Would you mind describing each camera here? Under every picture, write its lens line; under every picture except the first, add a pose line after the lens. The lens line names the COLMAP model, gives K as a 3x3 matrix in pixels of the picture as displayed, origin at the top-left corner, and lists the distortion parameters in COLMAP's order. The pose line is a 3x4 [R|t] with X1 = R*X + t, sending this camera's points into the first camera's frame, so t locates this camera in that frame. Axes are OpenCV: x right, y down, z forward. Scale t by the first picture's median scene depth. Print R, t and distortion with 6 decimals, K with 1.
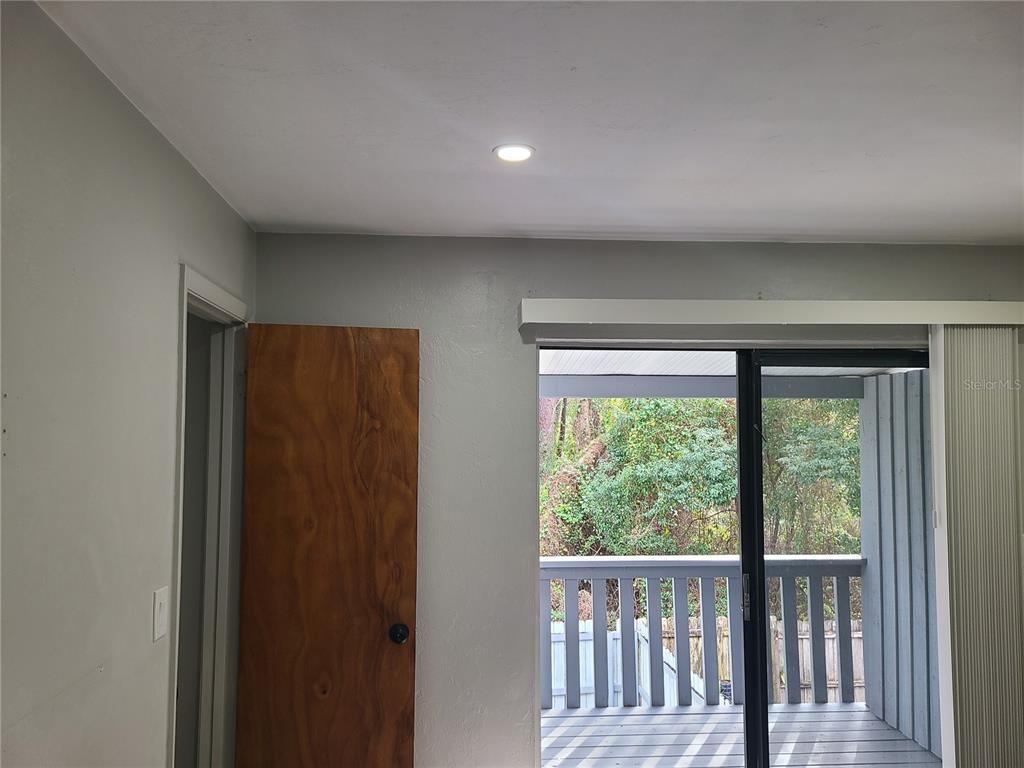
lens RADIAL K [[788.0, 0, 513.9], [0, 788.0, 390.6], [0, 0, 1]] dist [0.088303, -0.017404]
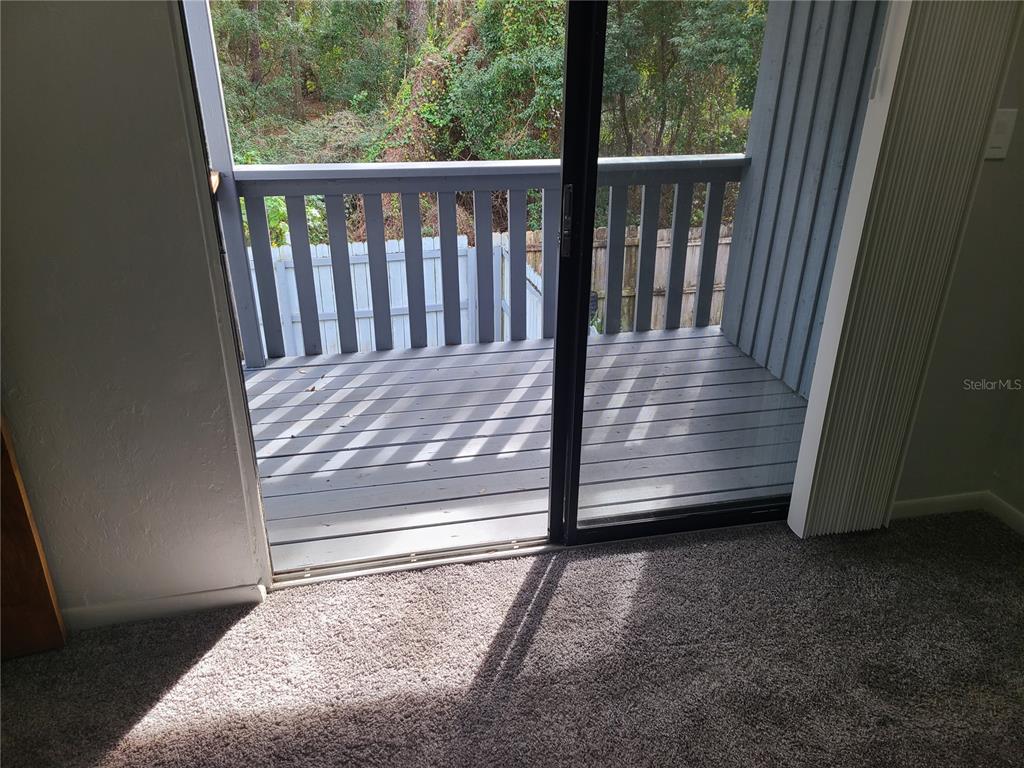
lens RADIAL K [[788.0, 0, 516.4], [0, 788.0, 386.1], [0, 0, 1]] dist [0.088303, -0.017404]
pose [[0.990759, -0.046302, 0.127486, 0.046552], [-0.017466, 0.888546, 0.458455, 0.024500], [-0.134504, -0.456445, 0.879526, 0.111191]]
